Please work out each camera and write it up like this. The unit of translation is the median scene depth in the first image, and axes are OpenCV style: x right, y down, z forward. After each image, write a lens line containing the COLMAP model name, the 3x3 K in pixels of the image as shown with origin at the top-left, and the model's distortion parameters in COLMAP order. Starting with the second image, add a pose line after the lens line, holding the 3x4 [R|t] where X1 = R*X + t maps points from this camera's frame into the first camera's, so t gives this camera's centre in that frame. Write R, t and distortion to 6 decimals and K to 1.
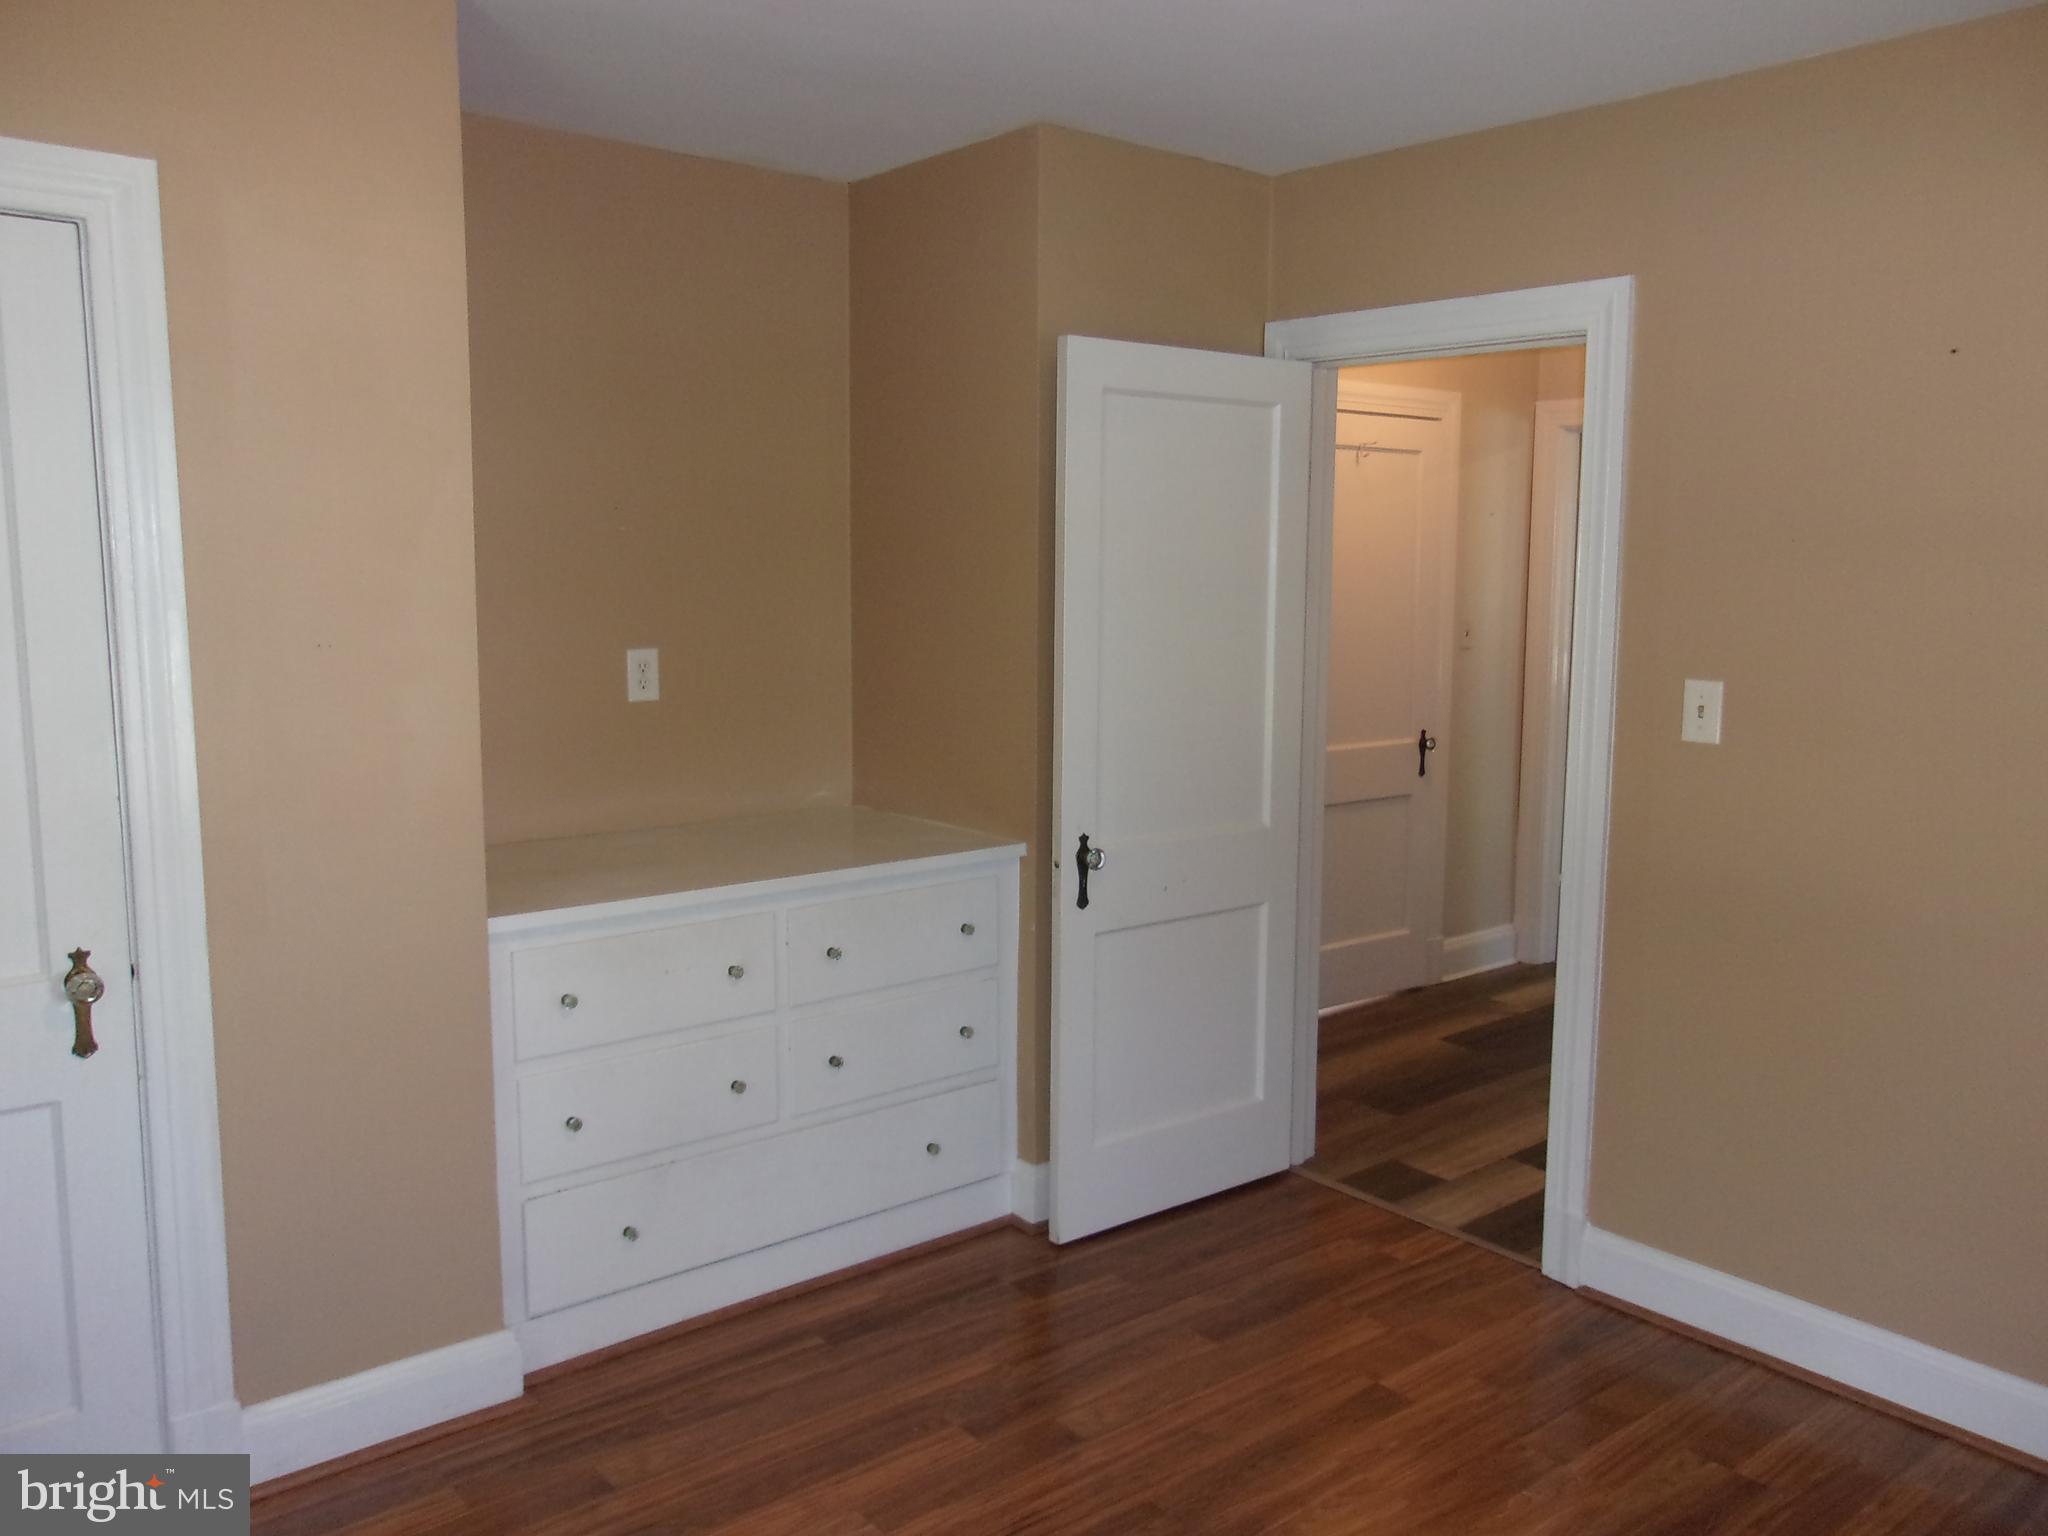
lens RADIAL K [[1602.0, 0, 1022.6], [0, 1602.0, 774.5], [0, 0, 1]] dist [-0.022656, 0.046101]
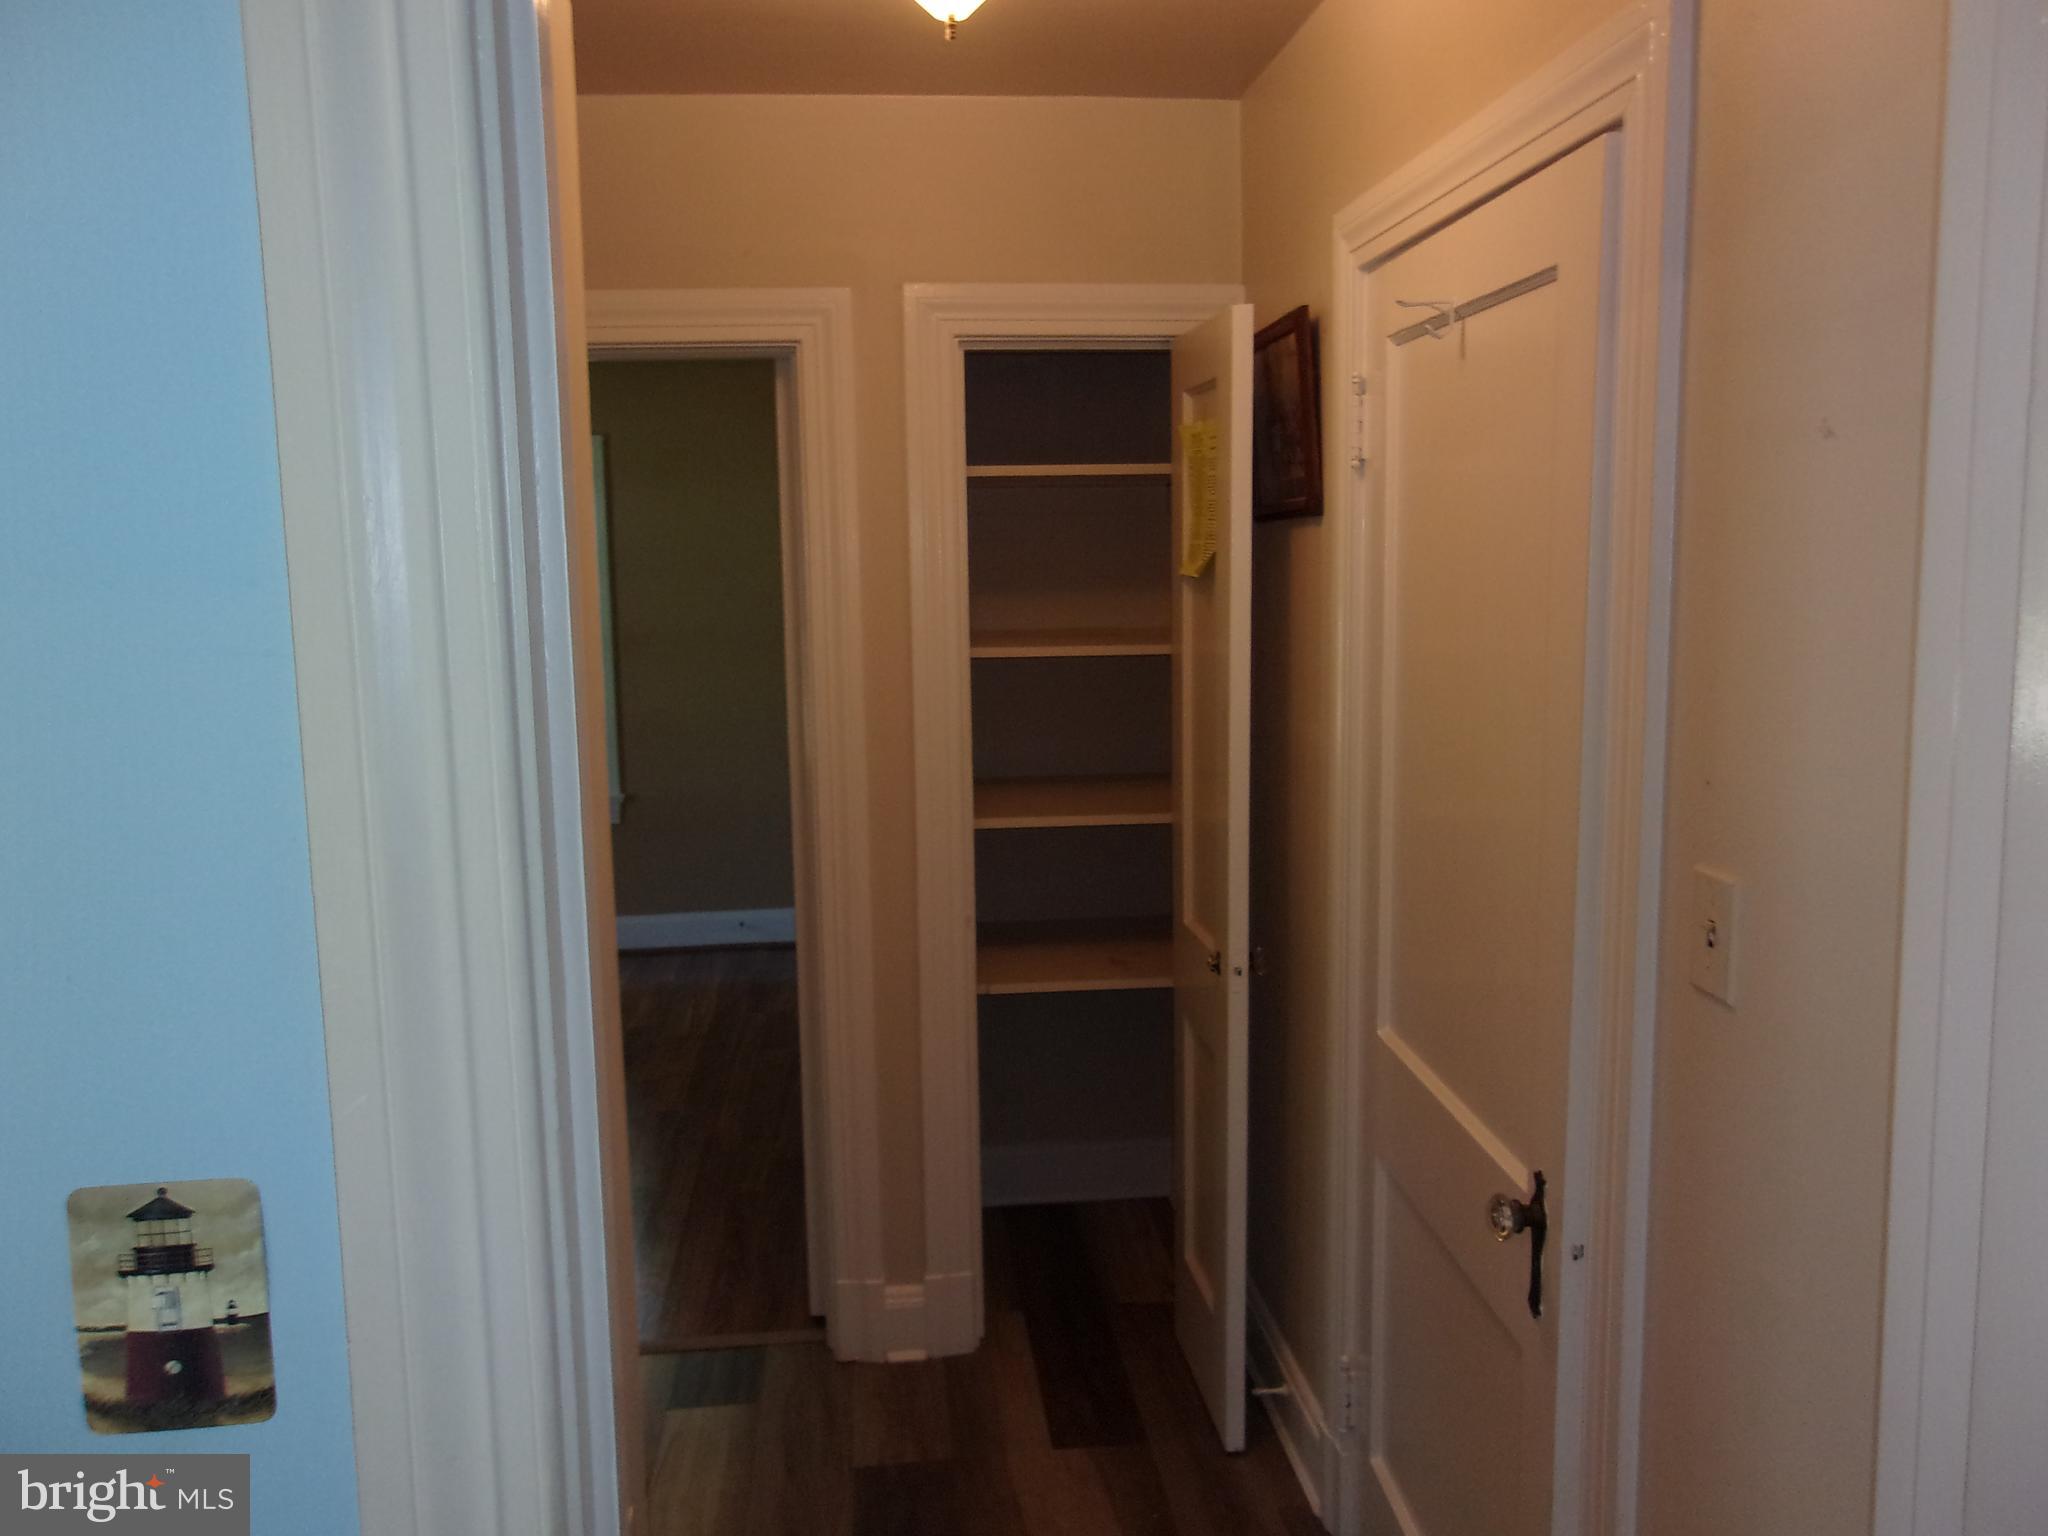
lens RADIAL K [[1602.0, 0, 1030.5], [0, 1602.0, 760.7], [0, 0, 1]] dist [-0.022656, 0.046101]
pose [[-0.547562, 0.116615, -0.828600, 0.607611], [-0.109736, 0.971681, 0.209269, -0.175114], [0.829539, 0.205515, -0.519258, 1.173542]]
